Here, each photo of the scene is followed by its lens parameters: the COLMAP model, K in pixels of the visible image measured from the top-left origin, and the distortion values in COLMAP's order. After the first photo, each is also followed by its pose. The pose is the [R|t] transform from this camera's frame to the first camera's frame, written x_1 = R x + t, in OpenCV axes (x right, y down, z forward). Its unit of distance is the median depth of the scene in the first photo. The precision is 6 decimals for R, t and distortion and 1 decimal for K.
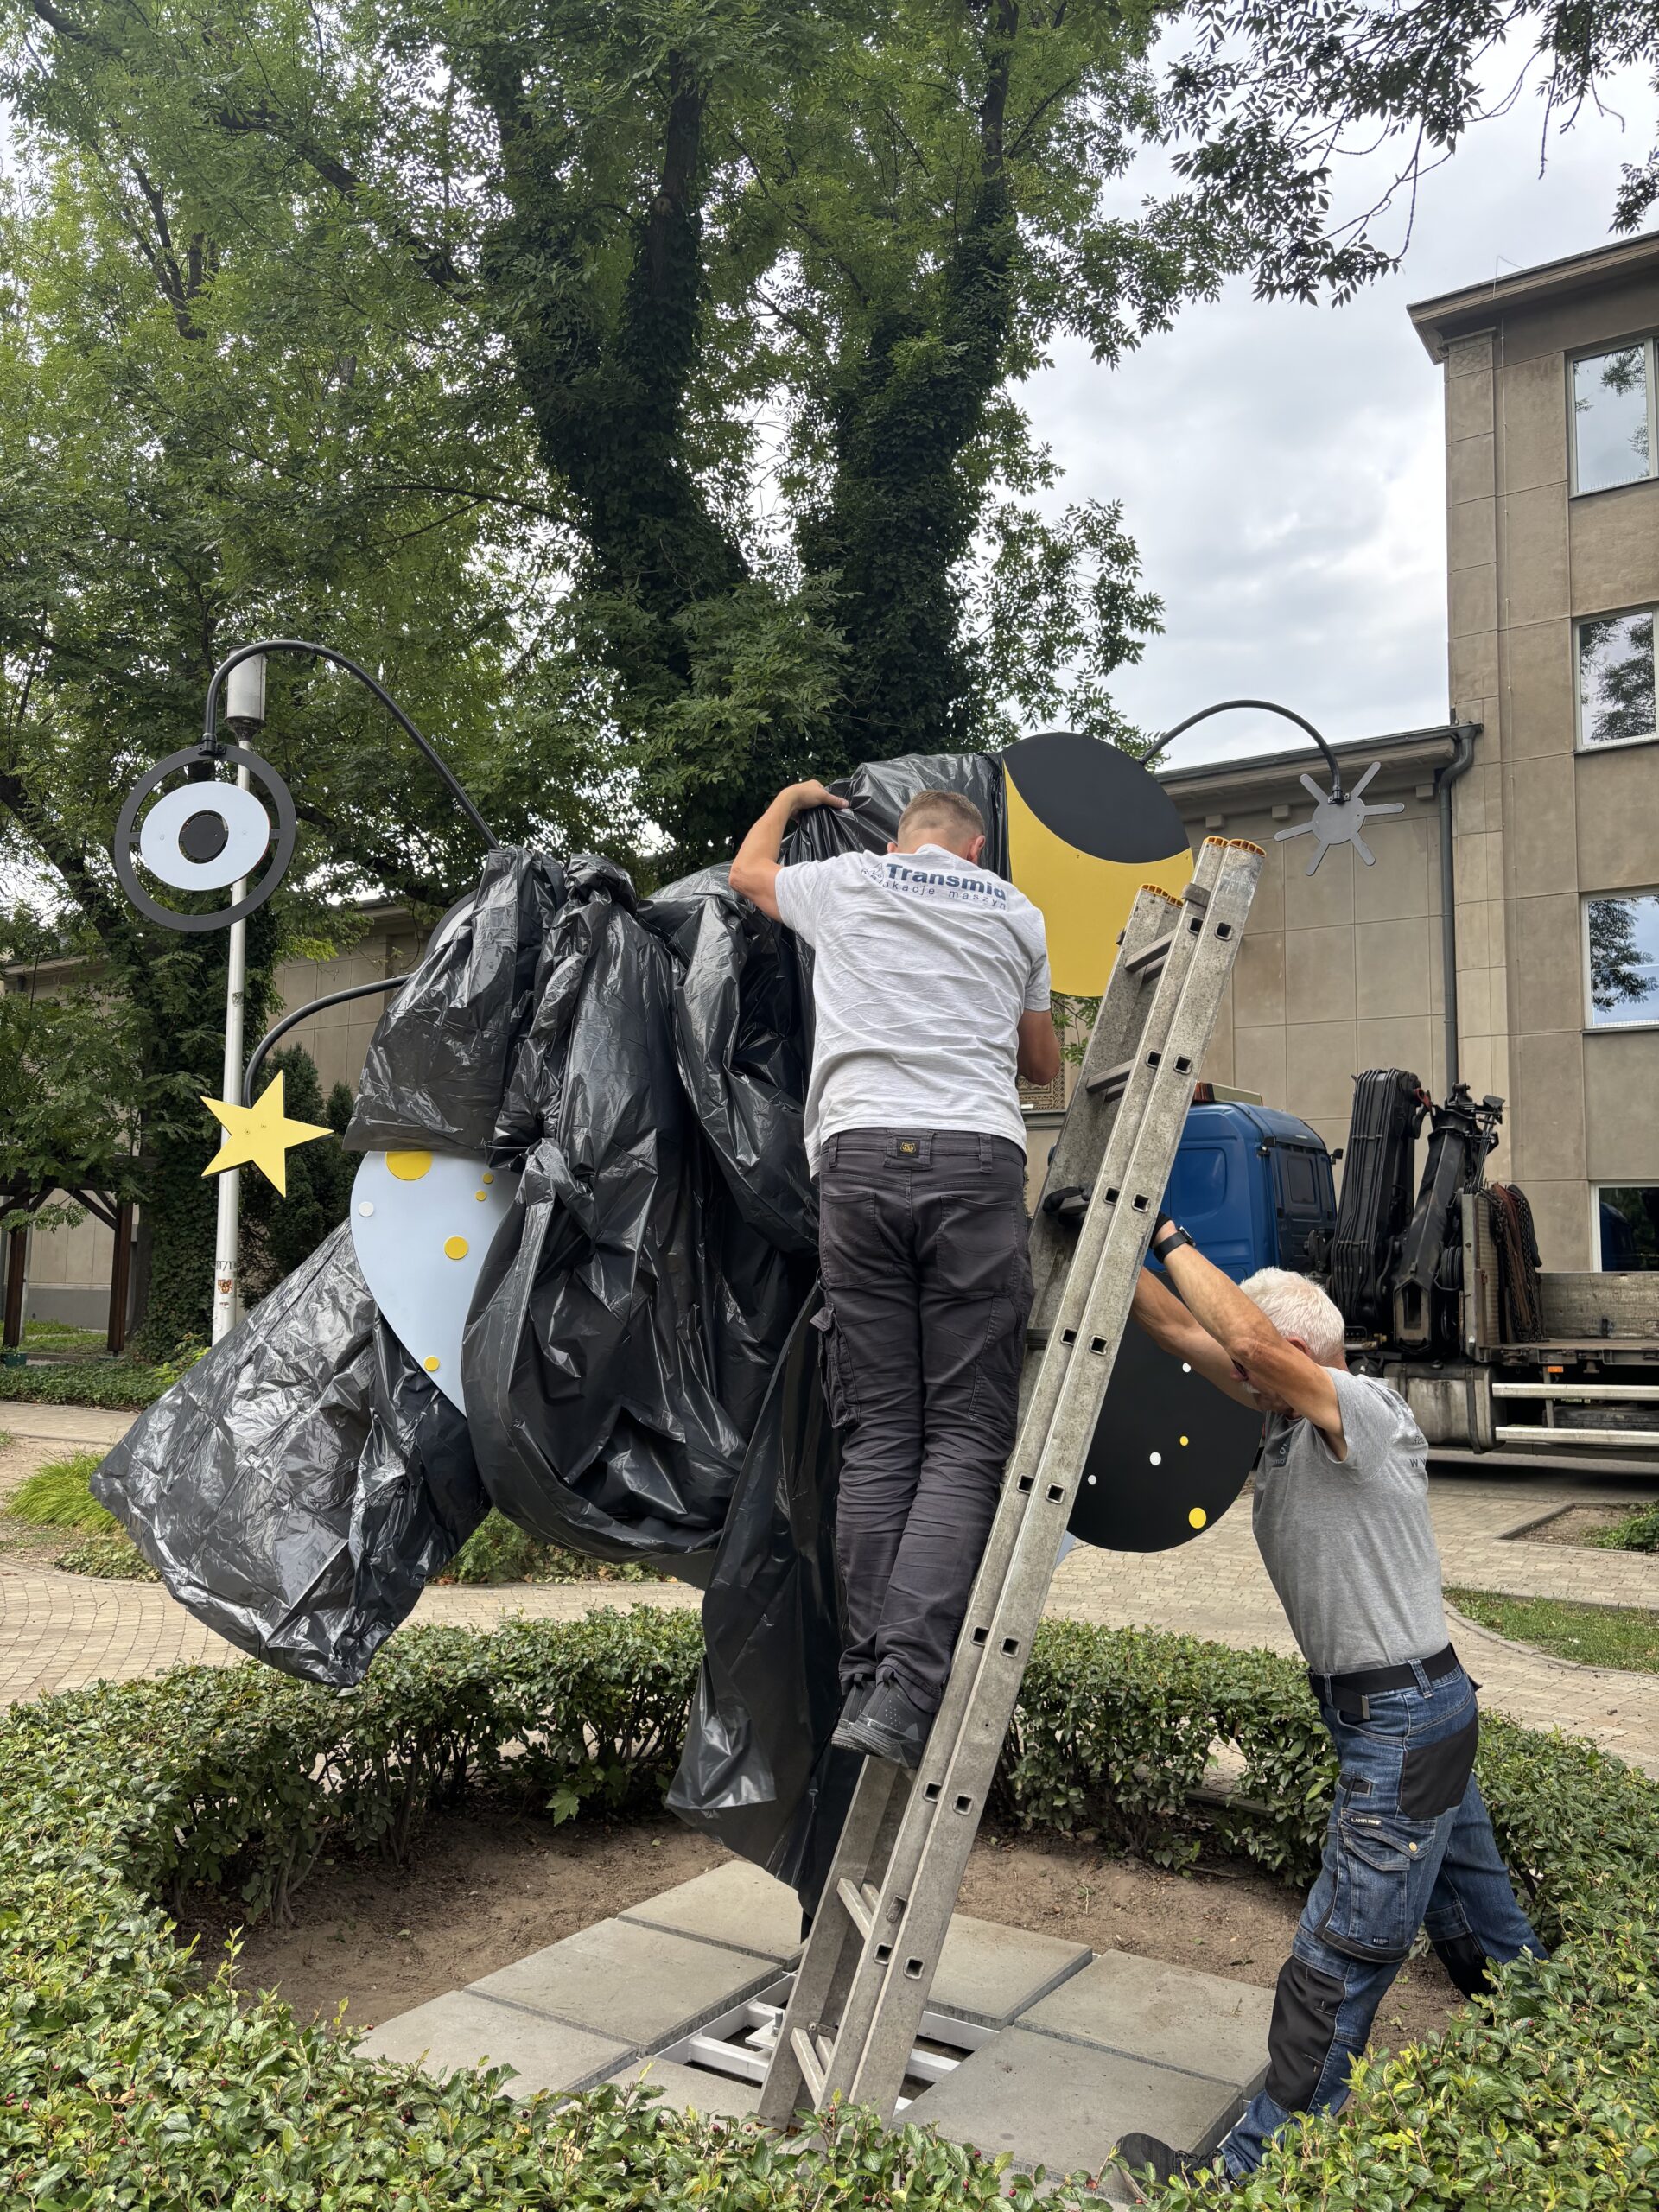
lens RADIAL K [[1570.4, 0, 788.8], [0, 1570.4, 1106.4], [0, 0, 1]] dist [0.003943, -0.020605]
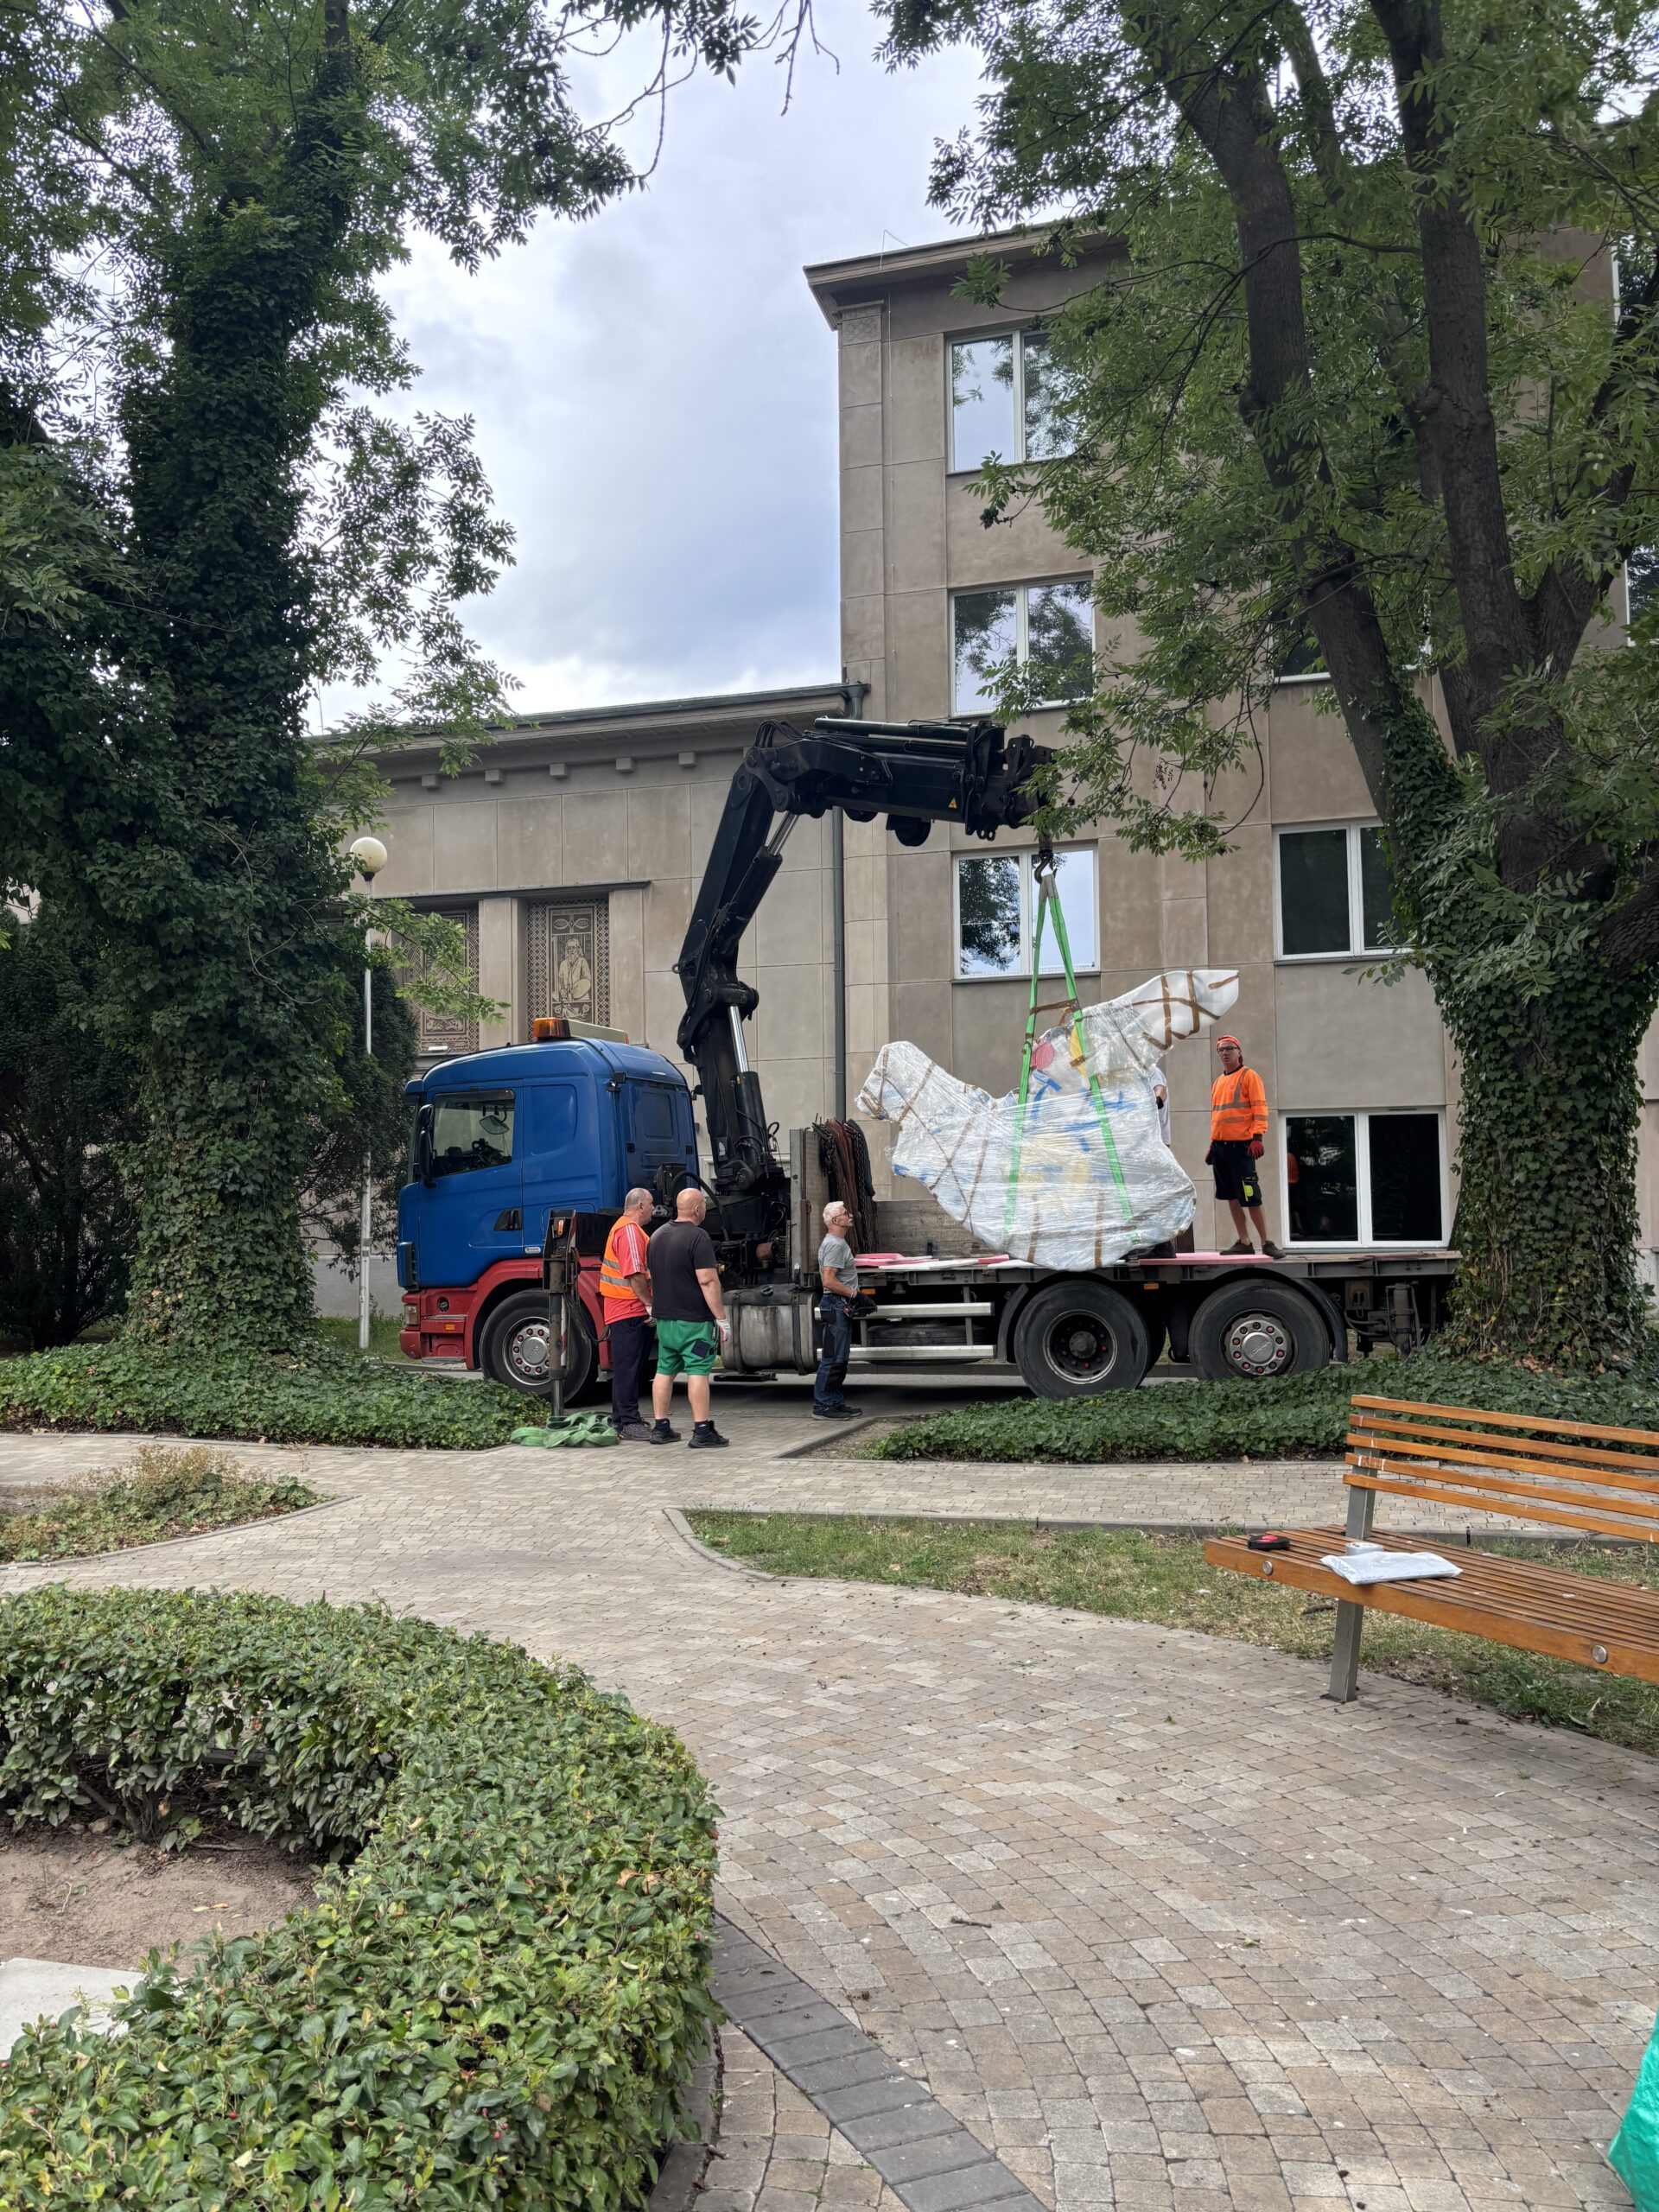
lens RADIAL K [[1570.4, 0, 803.2], [0, 1570.4, 1114.0], [0, 0, 1]] dist [0.003943, -0.020605]
pose [[0.951305, -0.009740, 0.308097, 0.101110], [-0.001537, 0.999338, 0.036339, 0.006590], [-0.308247, -0.035043, 0.950661, 0.009086]]
